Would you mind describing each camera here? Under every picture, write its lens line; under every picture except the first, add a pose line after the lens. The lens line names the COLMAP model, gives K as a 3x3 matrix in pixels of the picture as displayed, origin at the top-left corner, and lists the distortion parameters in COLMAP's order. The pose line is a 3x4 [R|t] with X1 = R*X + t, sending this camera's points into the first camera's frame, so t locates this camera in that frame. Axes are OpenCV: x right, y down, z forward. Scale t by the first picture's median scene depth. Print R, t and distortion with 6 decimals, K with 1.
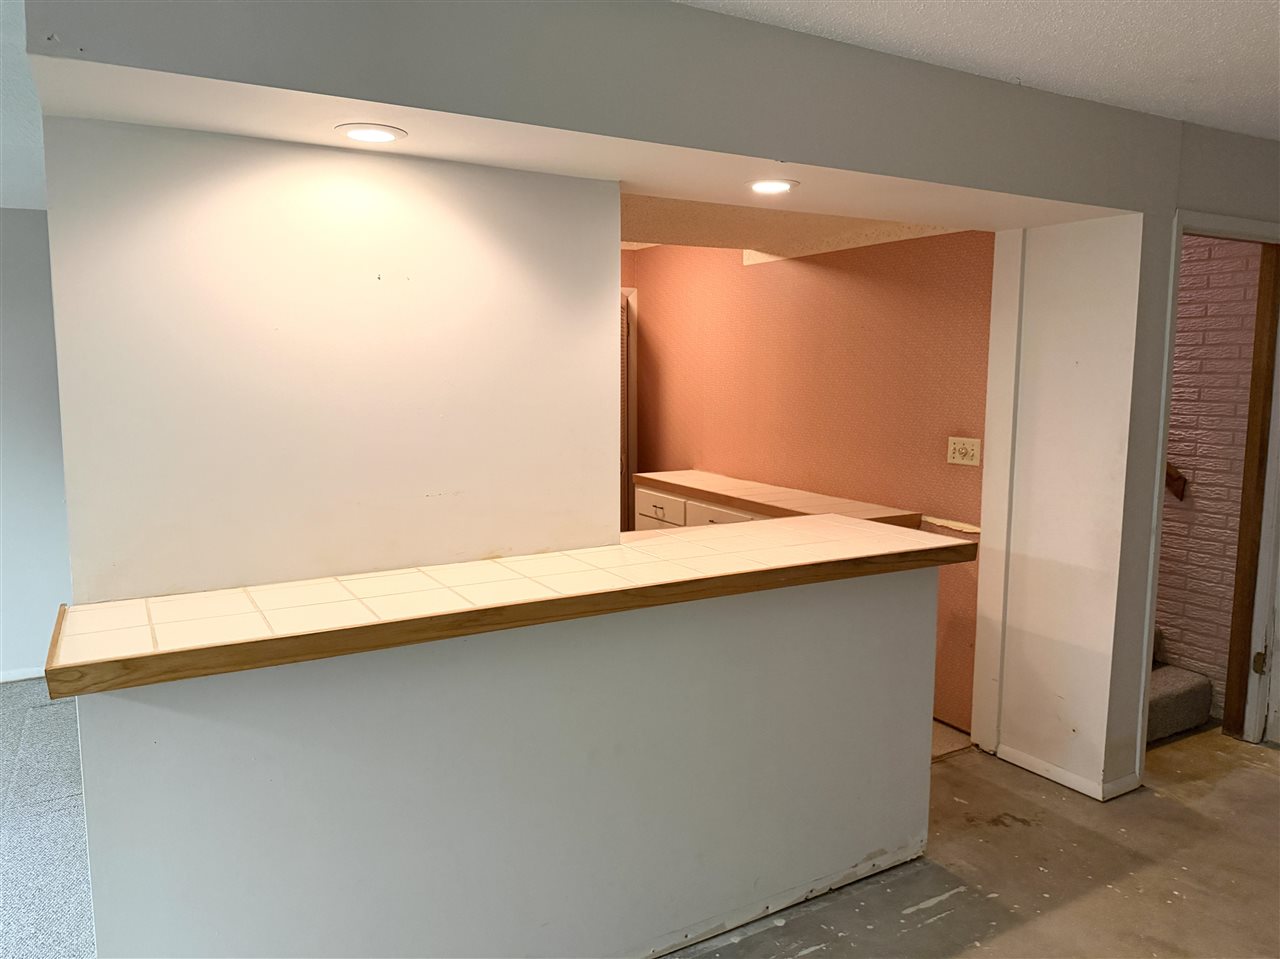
lens RADIAL K [[897.1, 0, 635.4], [0, 897.1, 485.6], [0, 0, 1]] dist [0.072049, -0.090232]
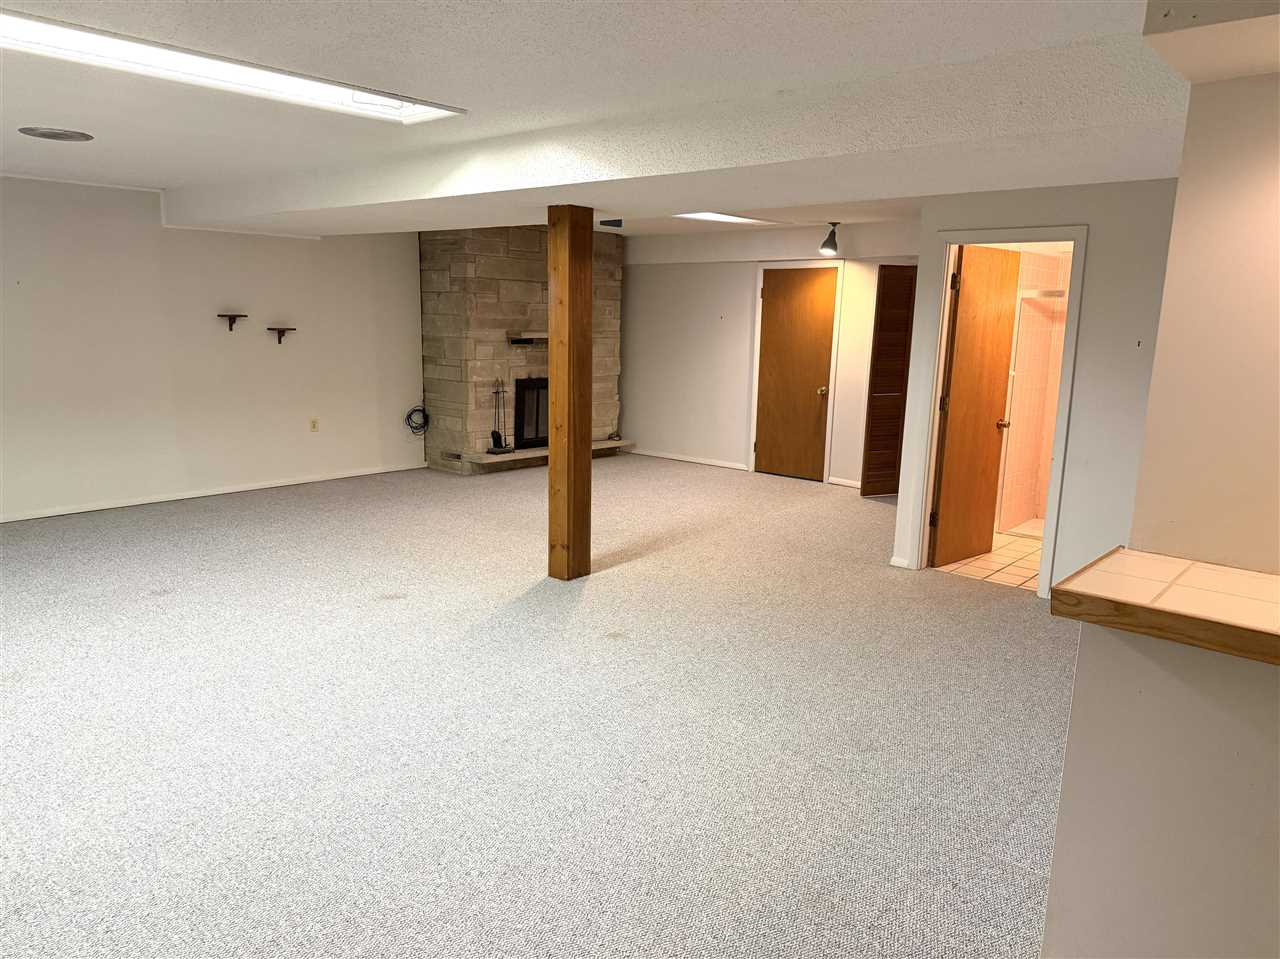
lens RADIAL K [[897.1, 0, 635.9], [0, 897.1, 489.0], [0, 0, 1]] dist [0.072049, -0.090232]
pose [[0.343398, 0.193083, -0.919128, 0.196234], [-0.151570, 0.977204, 0.148655, -0.011486], [0.926879, 0.088265, 0.364836, 0.071317]]
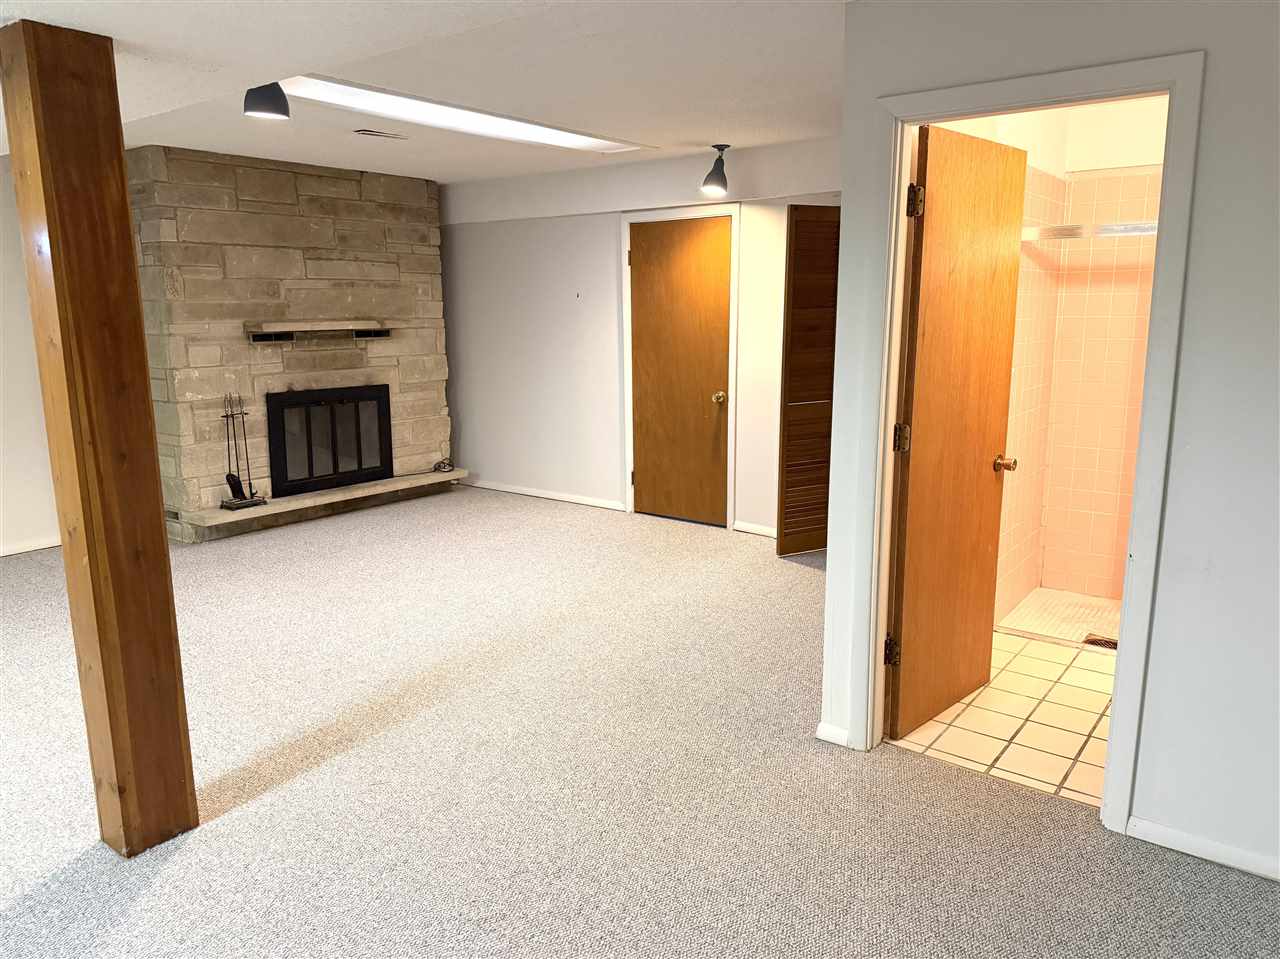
lens RADIAL K [[897.1, 0, 641.0], [0, 897.1, 479.2], [0, 0, 1]] dist [0.072049, -0.090232]
pose [[0.407611, 0.180818, -0.895074, -1.163186], [-0.120428, 0.982282, 0.143593, -0.107957], [0.905180, 0.049262, 0.422165, 1.119900]]
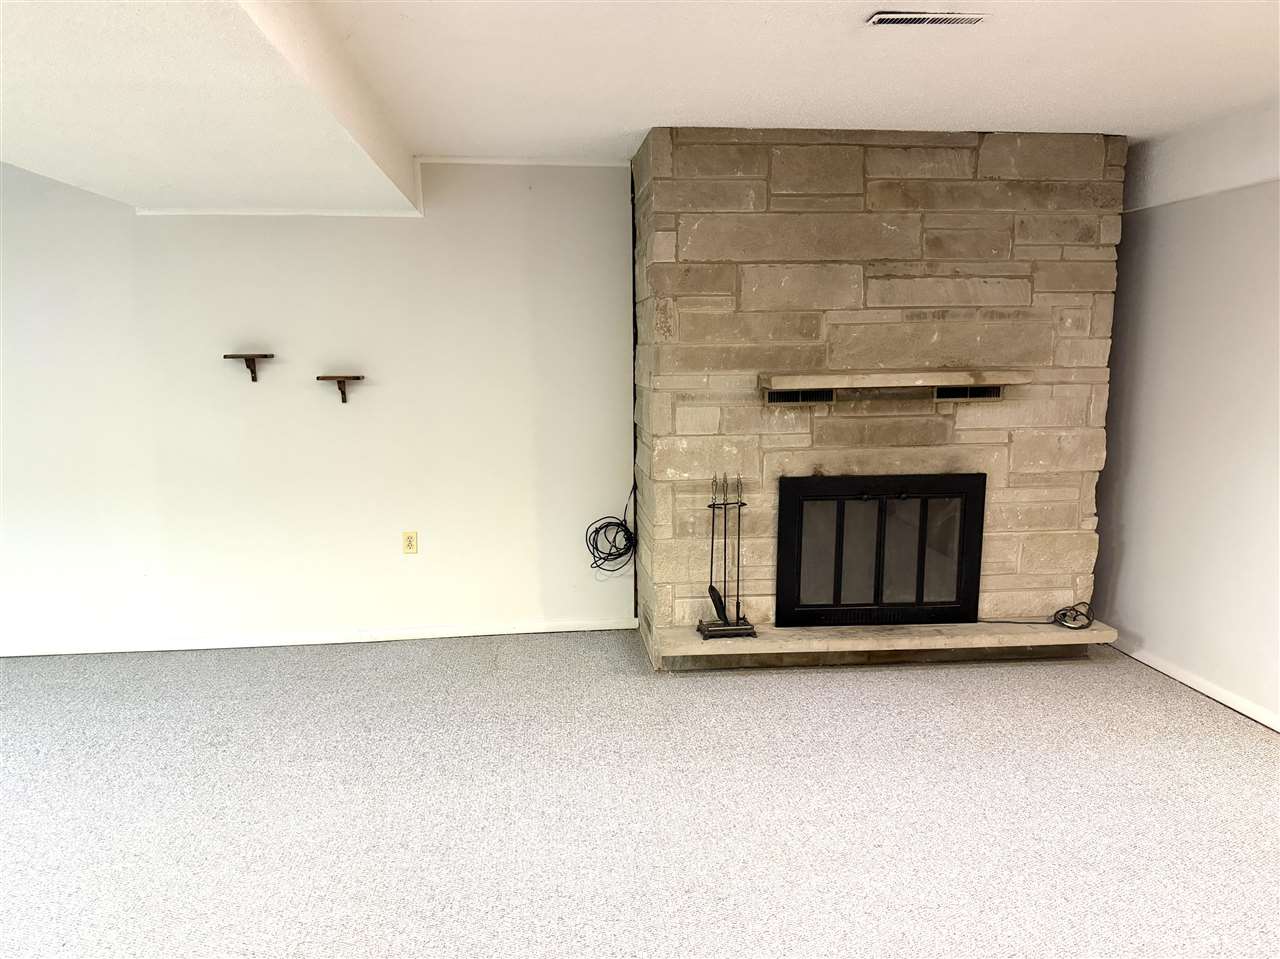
lens RADIAL K [[897.1, 0, 640.7], [0, 897.1, 485.8], [0, 0, 1]] dist [0.072049, -0.090232]
pose [[-0.379361, 0.153753, -0.912384, -2.632438], [-0.113838, 0.970848, 0.210938, -0.193892], [0.918219, 0.183886, -0.350799, 1.773589]]
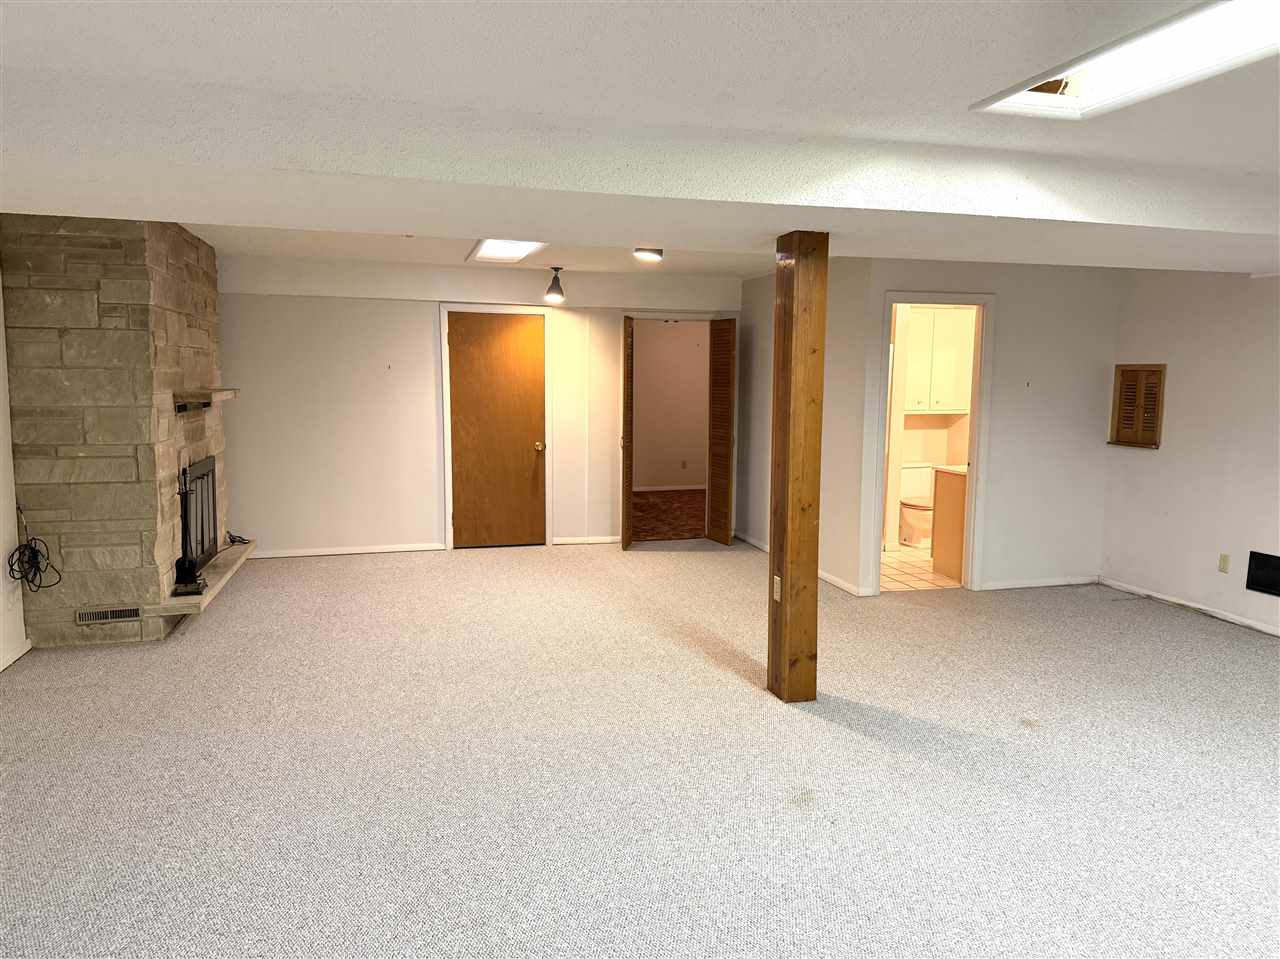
lens RADIAL K [[897.1, 0, 644.1], [0, 897.1, 479.7], [0, 0, 1]] dist [0.072049, -0.090232]
pose [[0.973317, 0.043614, -0.225282, -2.614342], [-0.048147, 0.998733, -0.014664, 0.252985], [0.224357, 0.025120, 0.974183, -1.528699]]
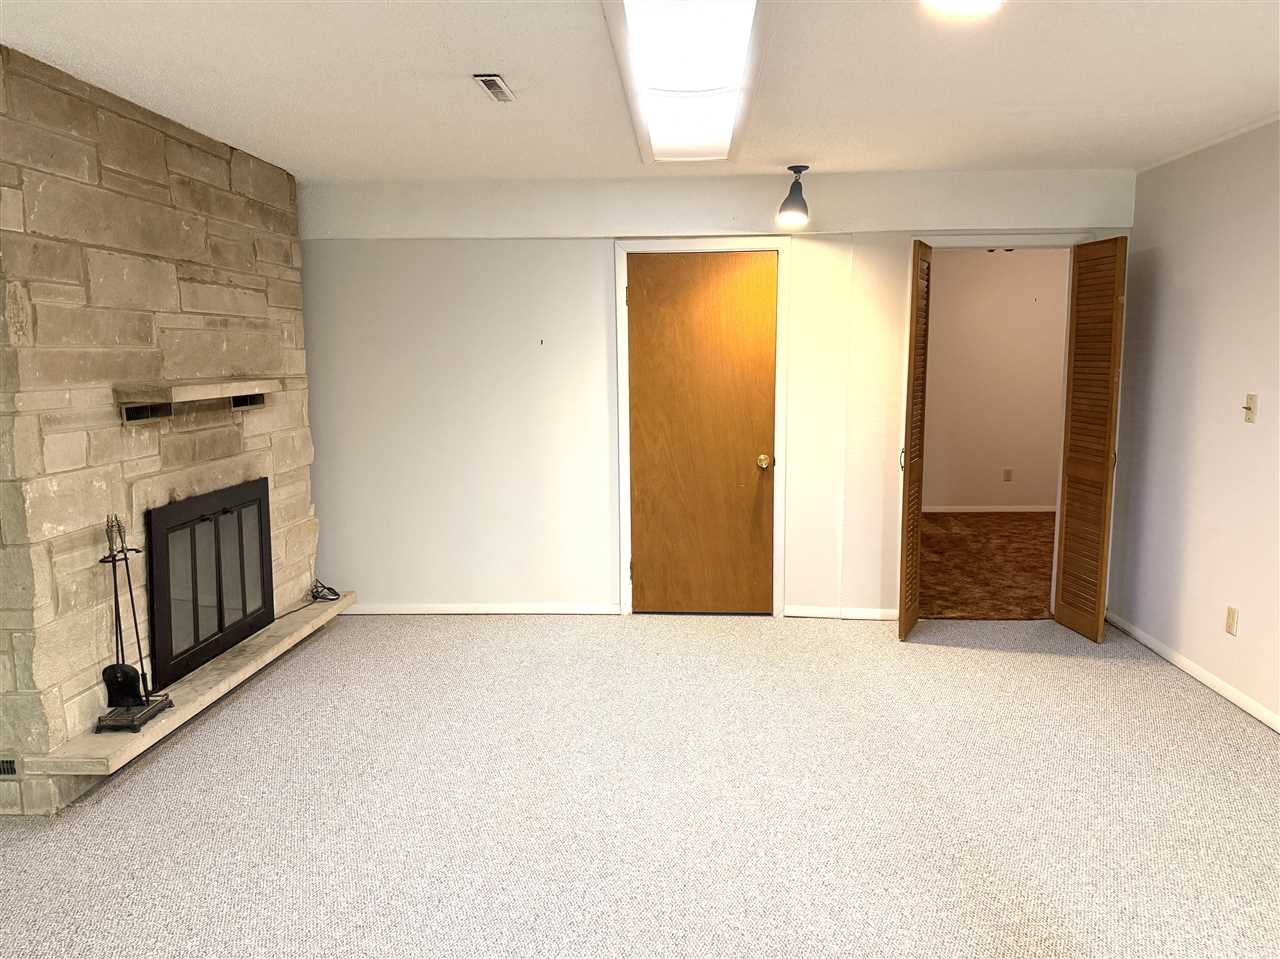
lens RADIAL K [[897.1, 0, 633.7], [0, 897.1, 476.2], [0, 0, 1]] dist [0.072049, -0.090232]
pose [[0.844812, 0.073160, -0.530038, -3.000576], [-0.070629, 0.997188, 0.025065, 0.044935], [0.530381, 0.016260, 0.847603, 0.149348]]
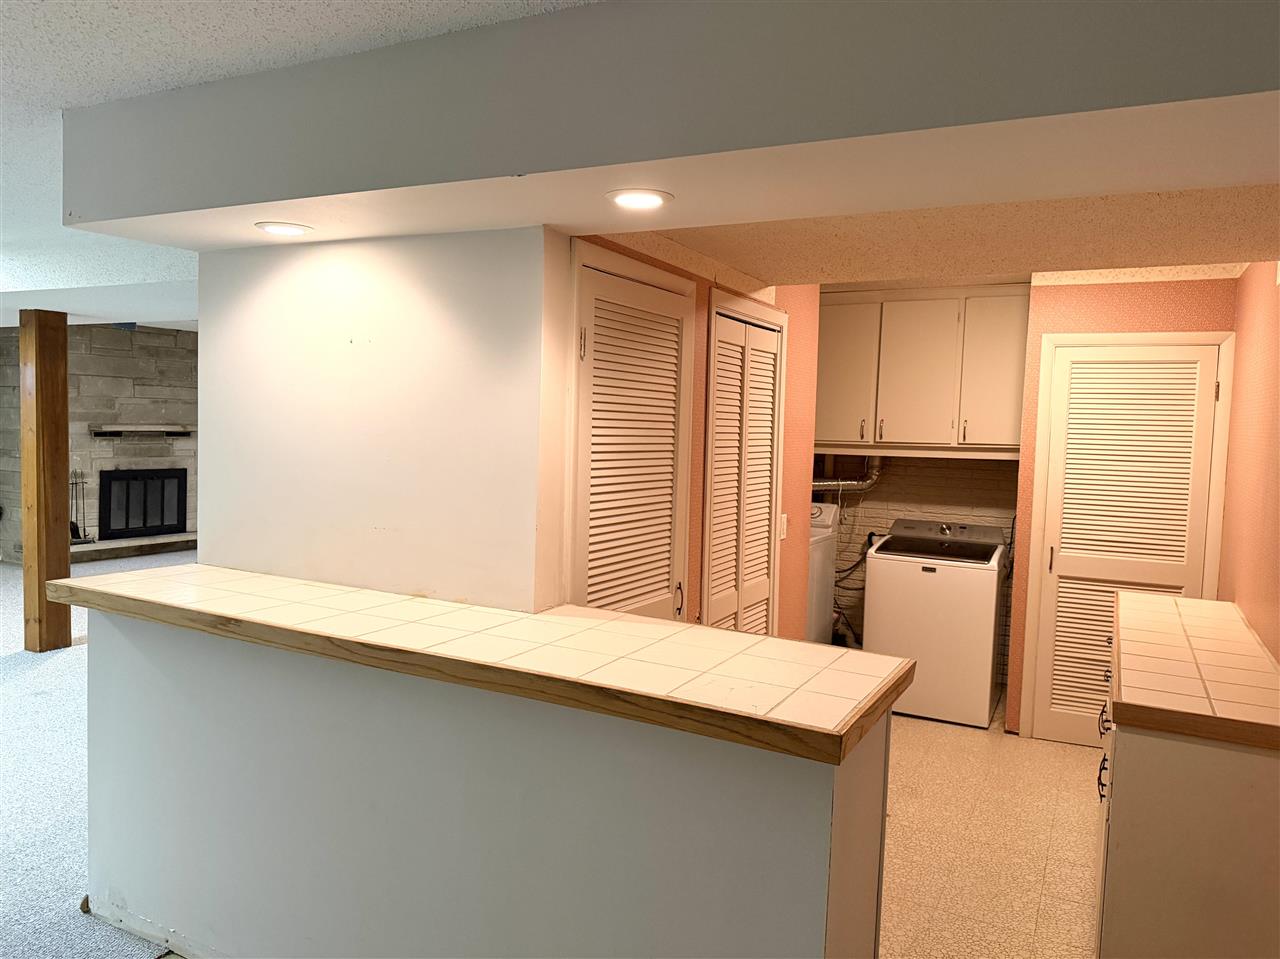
lens RADIAL K [[897.1, 0, 634.8], [0, 897.1, 477.9], [0, 0, 1]] dist [0.072049, -0.090232]
pose [[0.553500, 0.074057, -0.829550, 1.246320], [-0.143794, 0.989578, -0.007600, -0.124950], [0.820342, 0.123491, 0.558380, 0.867887]]
